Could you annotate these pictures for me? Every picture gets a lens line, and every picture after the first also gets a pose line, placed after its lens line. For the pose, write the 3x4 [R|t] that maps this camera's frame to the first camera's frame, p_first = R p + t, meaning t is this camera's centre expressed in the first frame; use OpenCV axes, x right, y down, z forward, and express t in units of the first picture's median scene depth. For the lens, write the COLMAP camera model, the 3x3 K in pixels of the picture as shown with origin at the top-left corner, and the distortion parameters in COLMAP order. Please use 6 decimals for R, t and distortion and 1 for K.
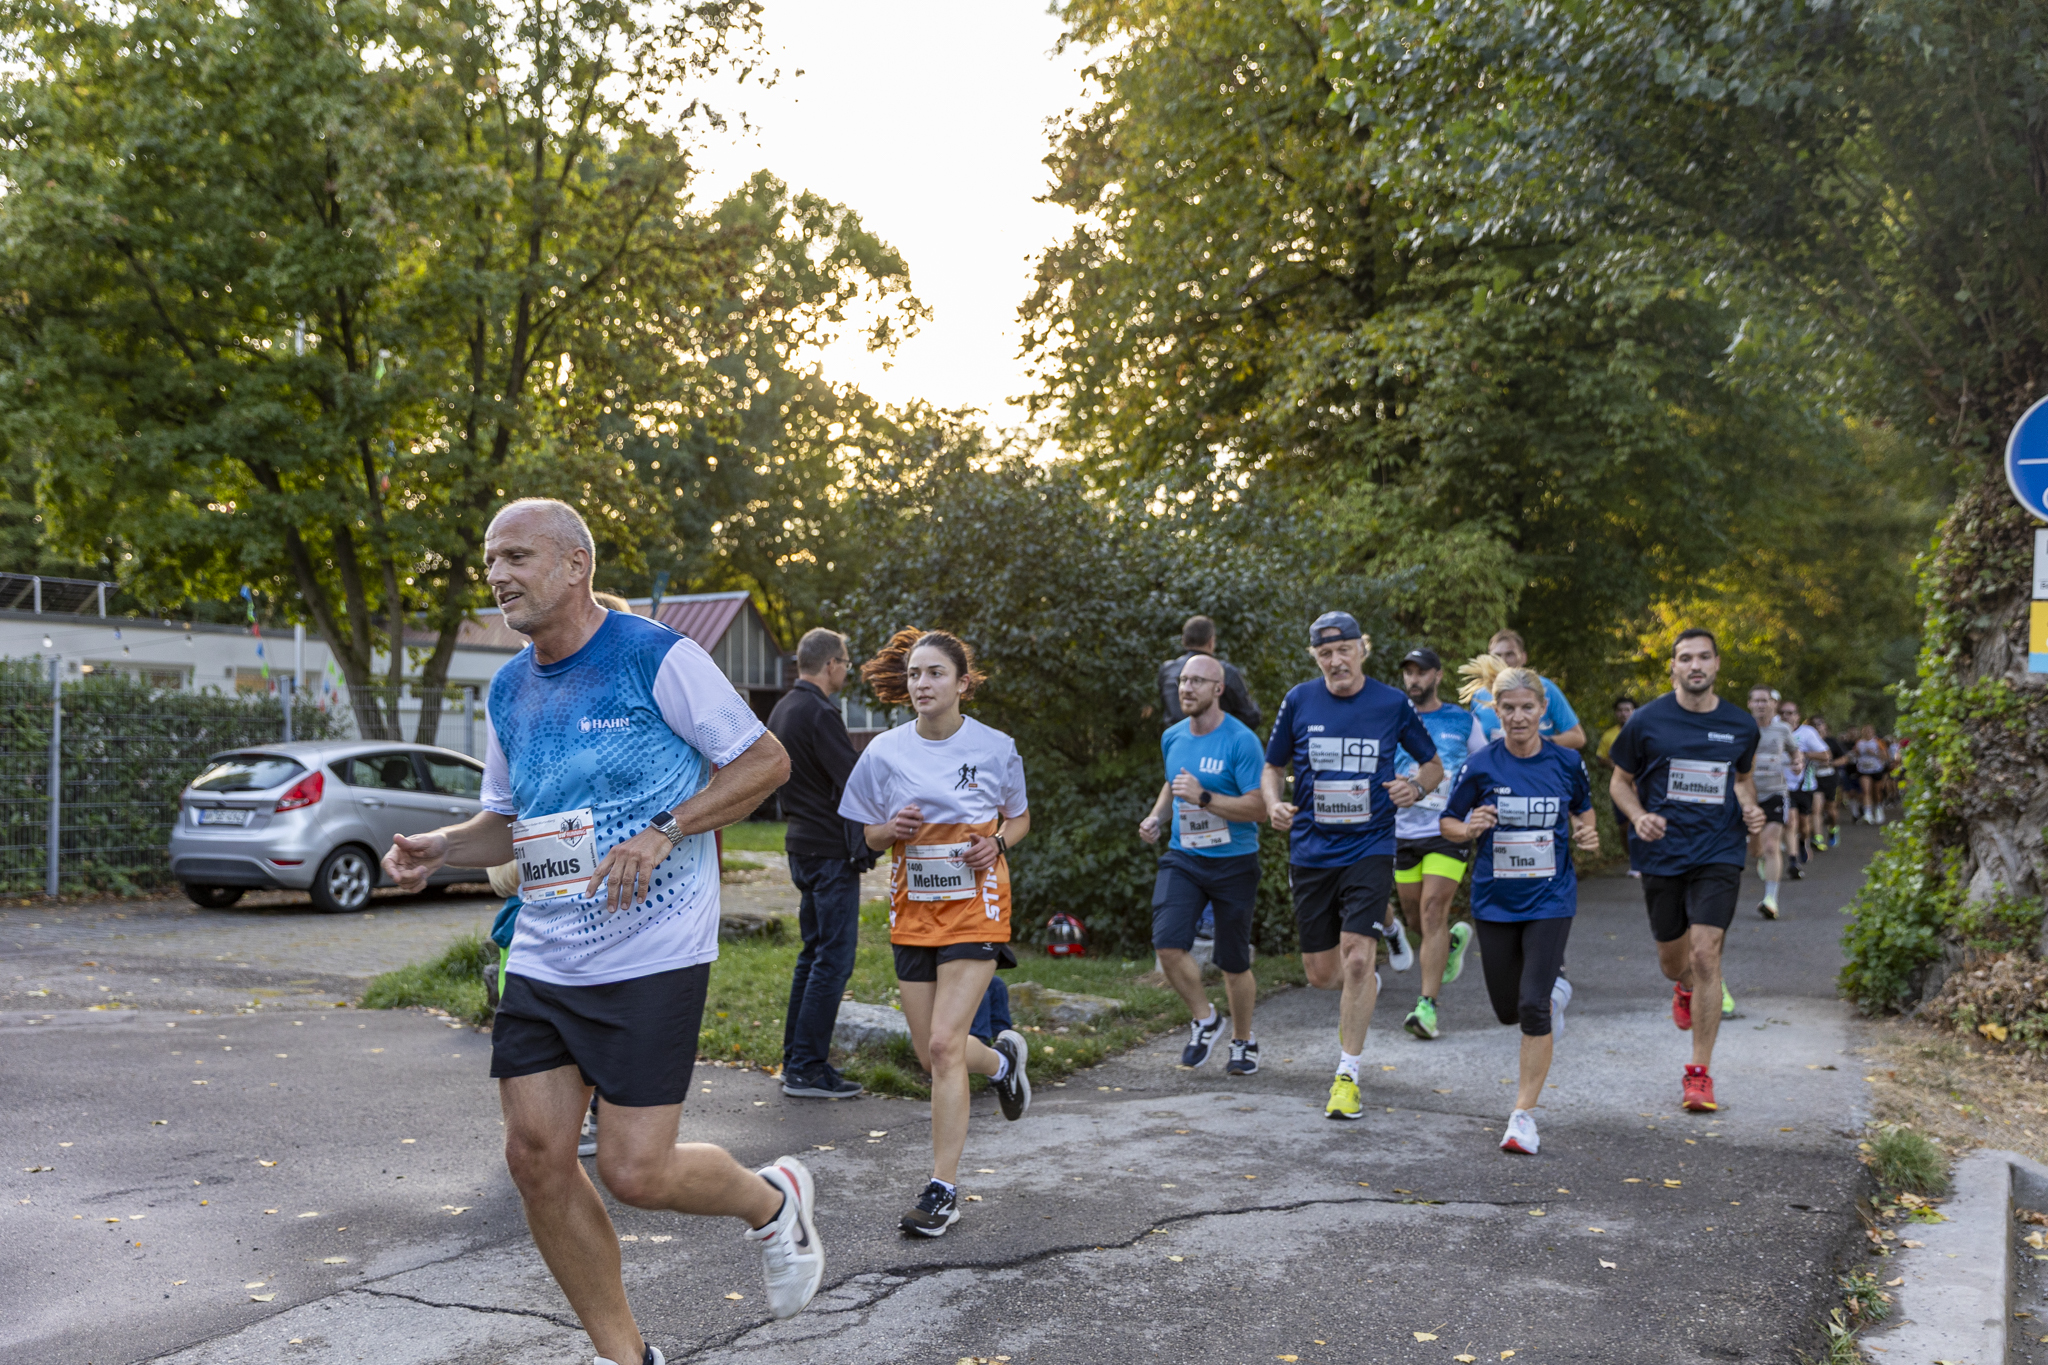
lens RADIAL K [[1898.5, 0, 1010.1], [0, 1898.5, 681.2], [0, 0, 1]] dist [-0.003942, 0.015076]
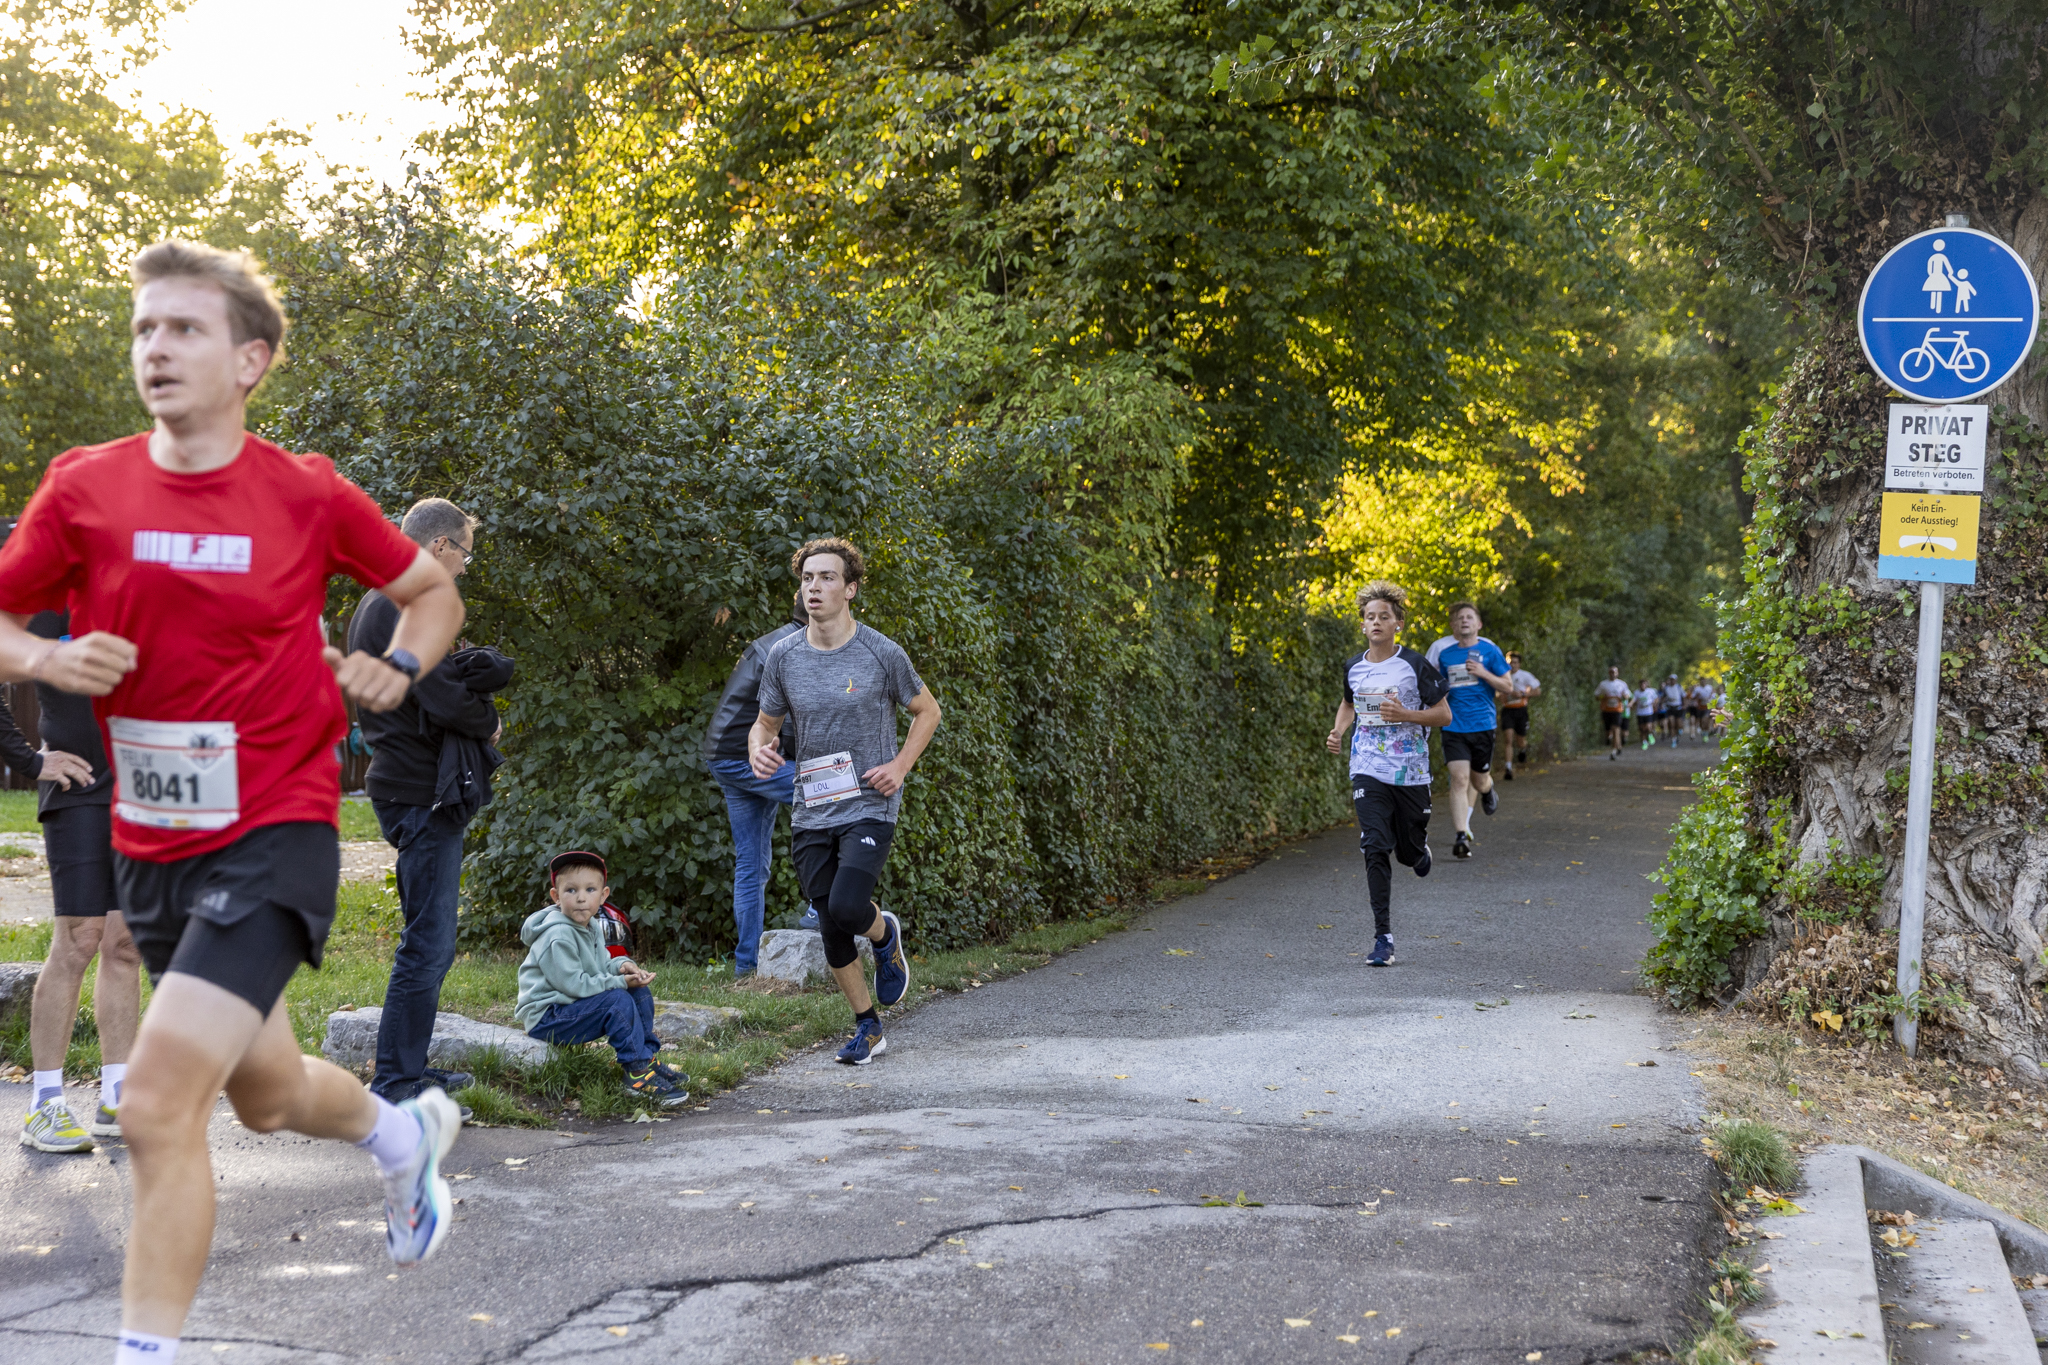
lens RADIAL K [[3114.6, 0, 976.3], [0, 3114.6, 664.0], [0, 0, 1]] dist [-0.013112, 0.000000]
pose [[0.971111, 0.009268, 0.238449, -0.099298], [-0.015974, 0.999529, 0.026207, 0.002024], [-0.238094, -0.029259, 0.970801, -0.129033]]
